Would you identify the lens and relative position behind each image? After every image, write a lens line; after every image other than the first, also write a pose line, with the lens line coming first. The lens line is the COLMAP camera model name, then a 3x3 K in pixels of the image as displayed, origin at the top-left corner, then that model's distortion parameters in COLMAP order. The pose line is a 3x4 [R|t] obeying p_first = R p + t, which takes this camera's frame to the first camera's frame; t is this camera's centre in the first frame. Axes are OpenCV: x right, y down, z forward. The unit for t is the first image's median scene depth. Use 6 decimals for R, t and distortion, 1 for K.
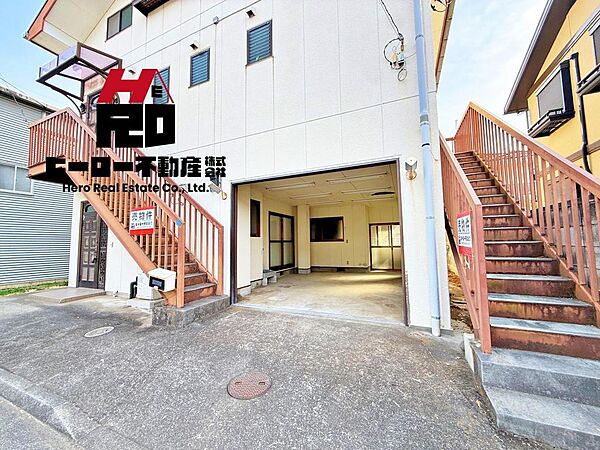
lens RADIAL K [[238.9, 0, 300.4], [0, 238.9, 225.4], [0, 0, 1]] dist [-0.002828, -0.000529]
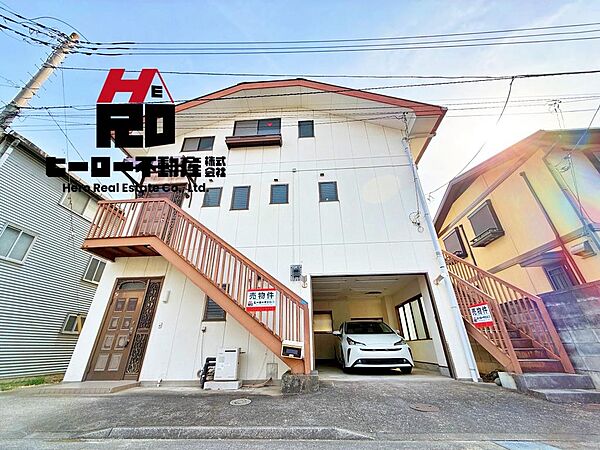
lens RADIAL K [[238.9, 0, 299.6], [0, 238.9, 224.8], [0, 0, 1]] dist [-0.002828, -0.000529]
pose [[0.937158, 0.163611, 0.308167, -0.760325], [-0.027220, 0.914831, -0.402919, 0.099074], [-0.347843, 0.369211, 0.861794, -0.235864]]
